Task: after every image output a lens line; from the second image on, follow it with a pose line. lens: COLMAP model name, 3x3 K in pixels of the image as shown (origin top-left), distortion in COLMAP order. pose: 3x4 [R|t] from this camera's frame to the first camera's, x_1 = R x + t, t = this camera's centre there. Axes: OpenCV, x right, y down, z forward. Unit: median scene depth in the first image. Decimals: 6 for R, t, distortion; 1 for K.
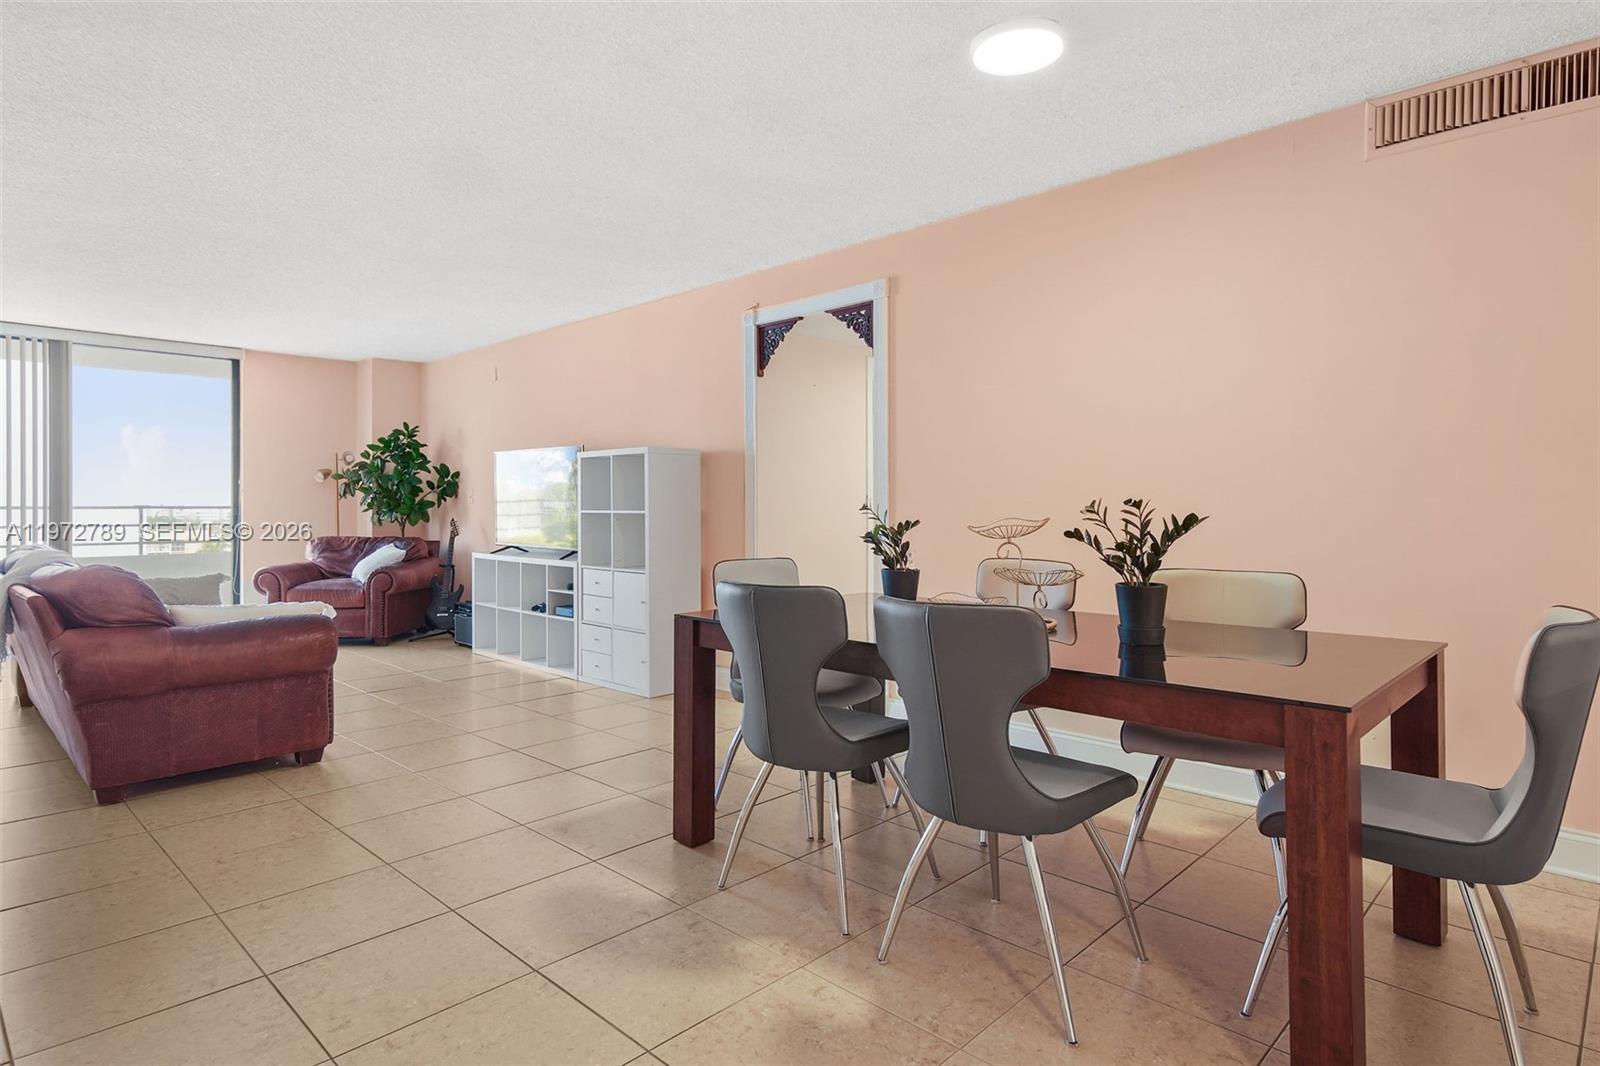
lens RADIAL K [[852.1, 0, 802.1], [0, 852.1, 500.3], [0, 0, 1]] dist [-0.000687, -0.000098]
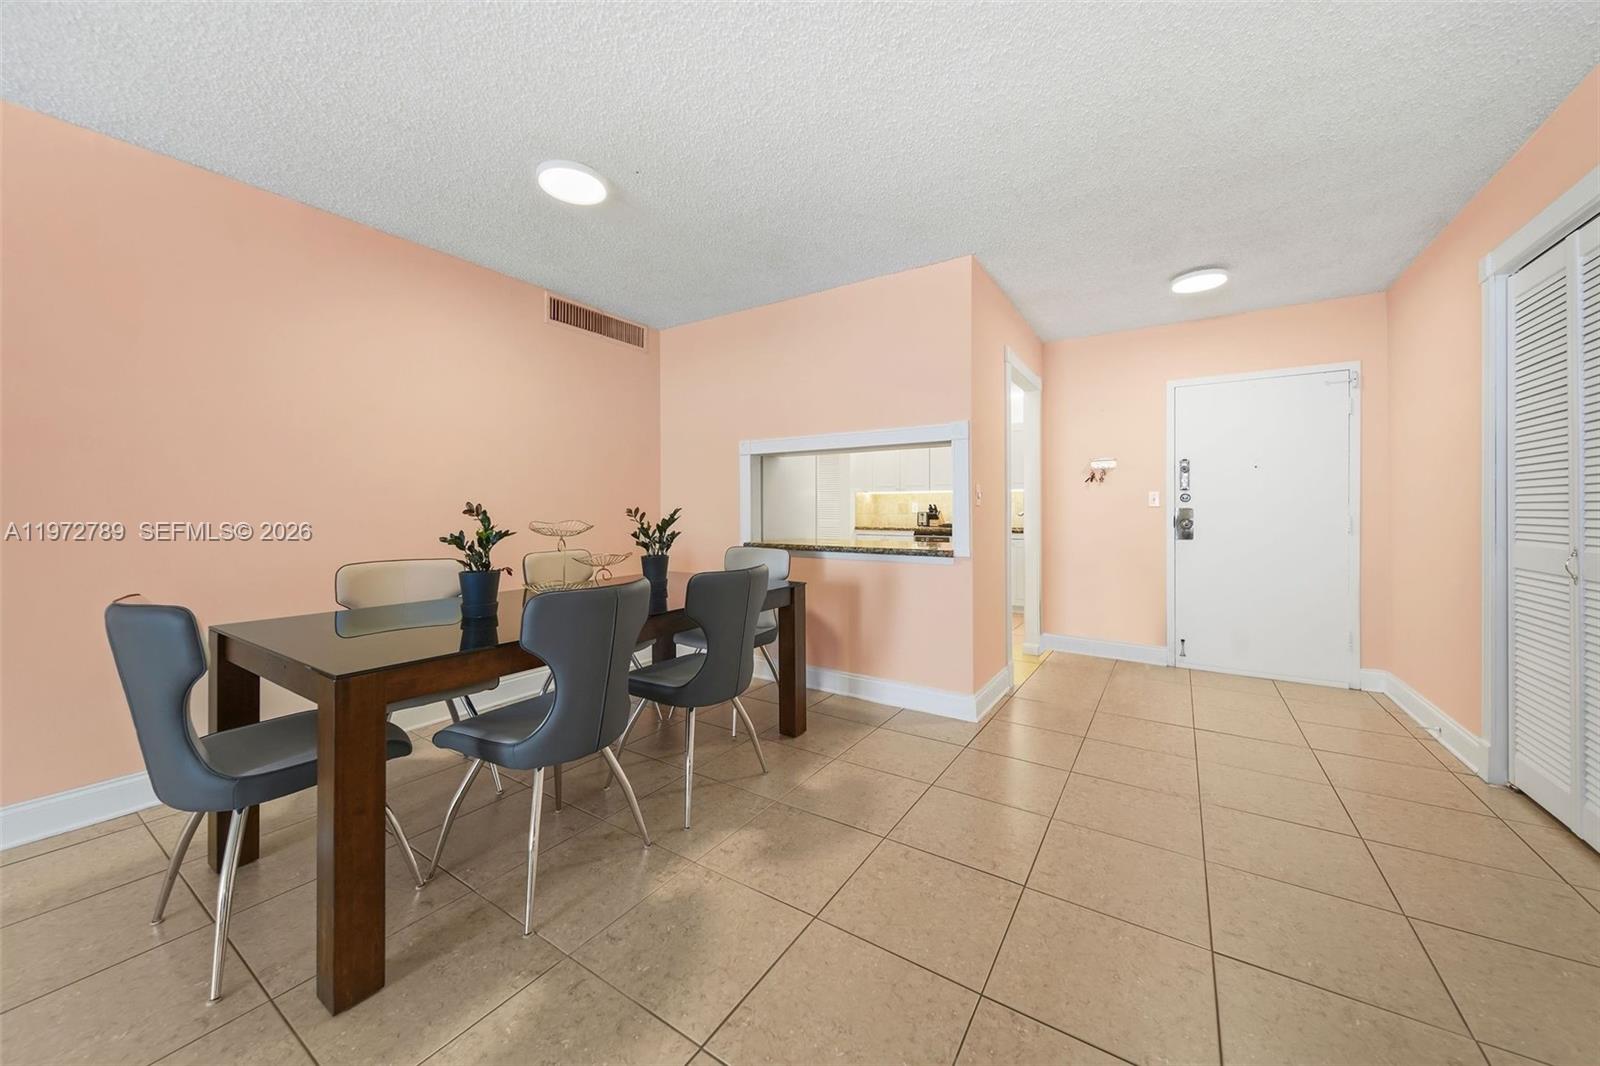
lens RADIAL K [[574.6, 0, 799.4], [0, 574.6, 518.4], [0, 0, 1]] dist [0.000400, 0.000034]
pose [[-0.197892, 0.009572, 0.980177, -0.831786], [-0.003077, 0.999941, -0.010386, 0.033622], [-0.980219, -0.005071, -0.197851, 0.953058]]
